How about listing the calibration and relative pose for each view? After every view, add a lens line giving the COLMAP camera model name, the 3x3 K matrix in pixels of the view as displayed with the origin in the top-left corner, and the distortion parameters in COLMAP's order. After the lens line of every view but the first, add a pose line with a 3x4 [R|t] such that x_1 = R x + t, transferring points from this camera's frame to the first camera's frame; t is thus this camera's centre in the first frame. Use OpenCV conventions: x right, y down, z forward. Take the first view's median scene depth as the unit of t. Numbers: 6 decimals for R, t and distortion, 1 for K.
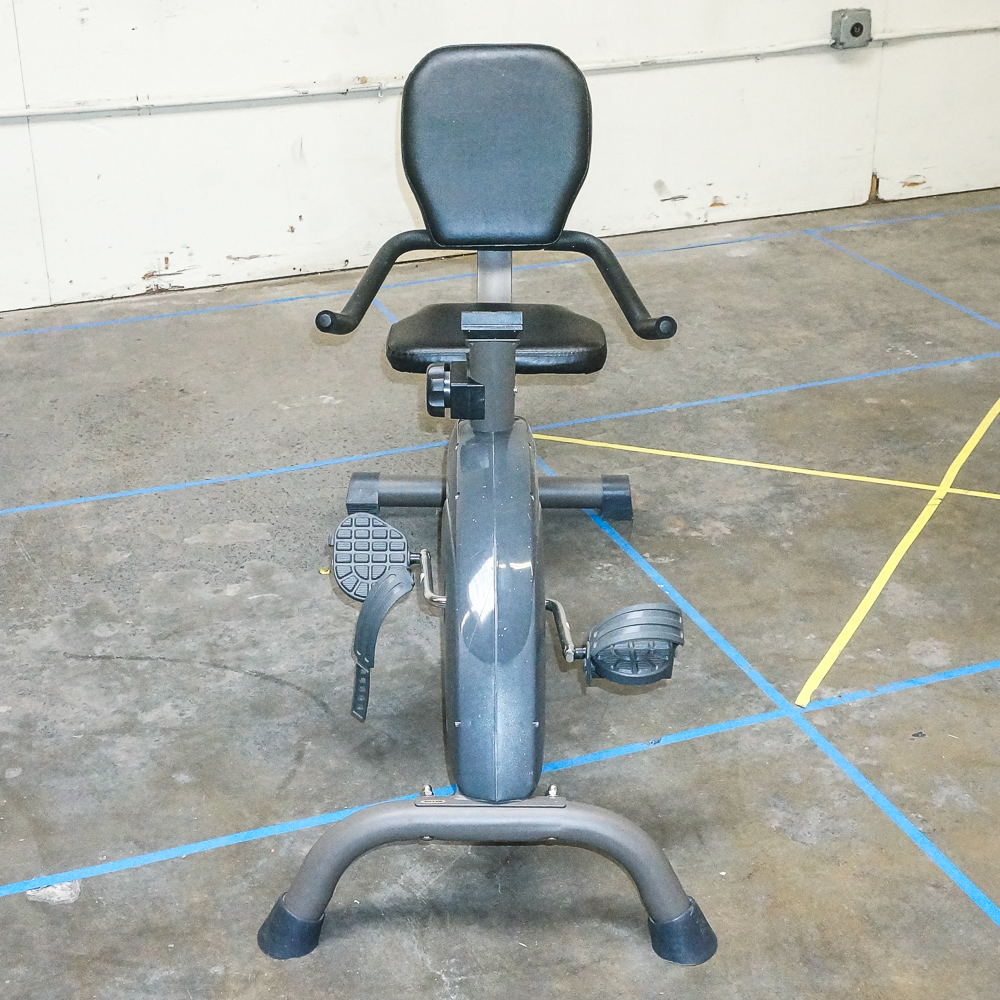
lens RADIAL K [[1641.2, 0, 500.0], [0, 1641.2, 500.0], [0, 0, 1]] dist [-0.005226, -0.011506]
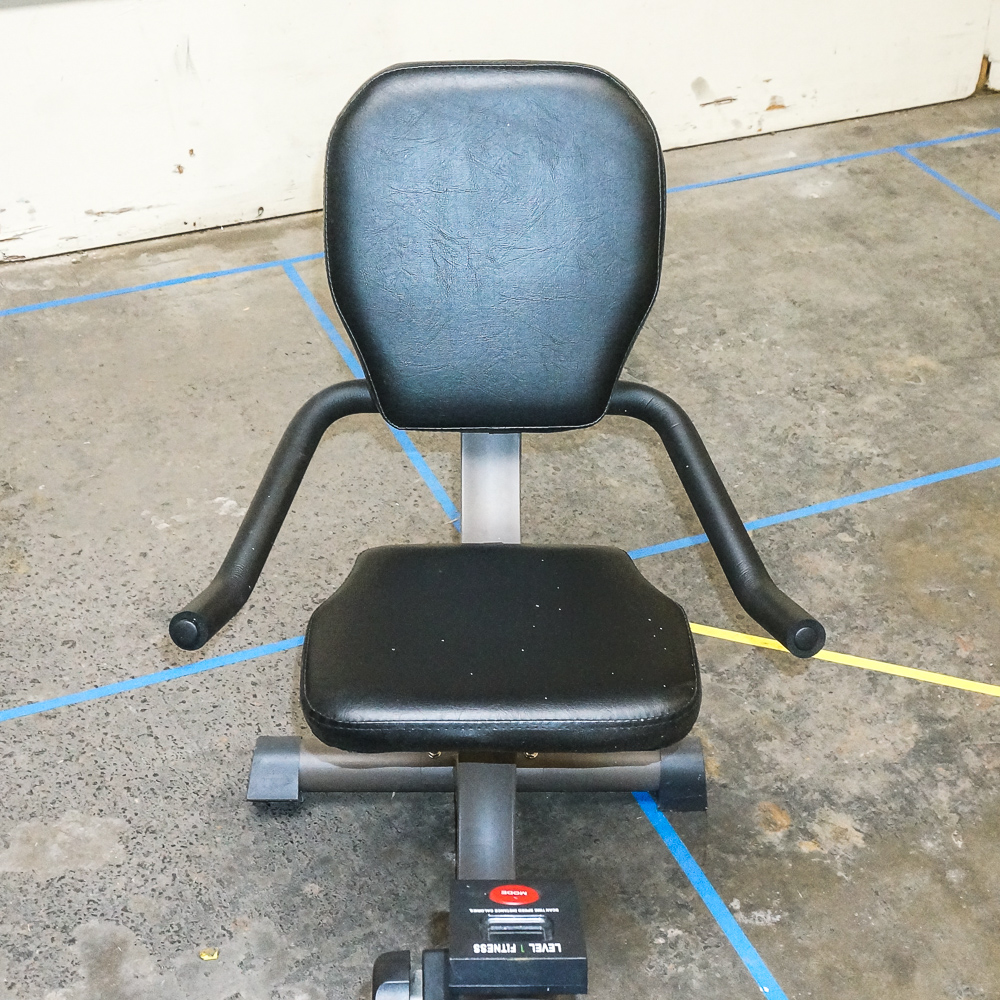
lens RADIAL K [[1671.5, 0, 537.0], [0, 1671.5, 532.7], [0, 0, 1]] dist [-0.017843, 0.074911]
pose [[0.998939, -0.005126, 0.045773, -0.010569], [-0.003383, 0.982937, 0.183913, -0.174569], [-0.045935, -0.183872, 0.981876, 0.327766]]
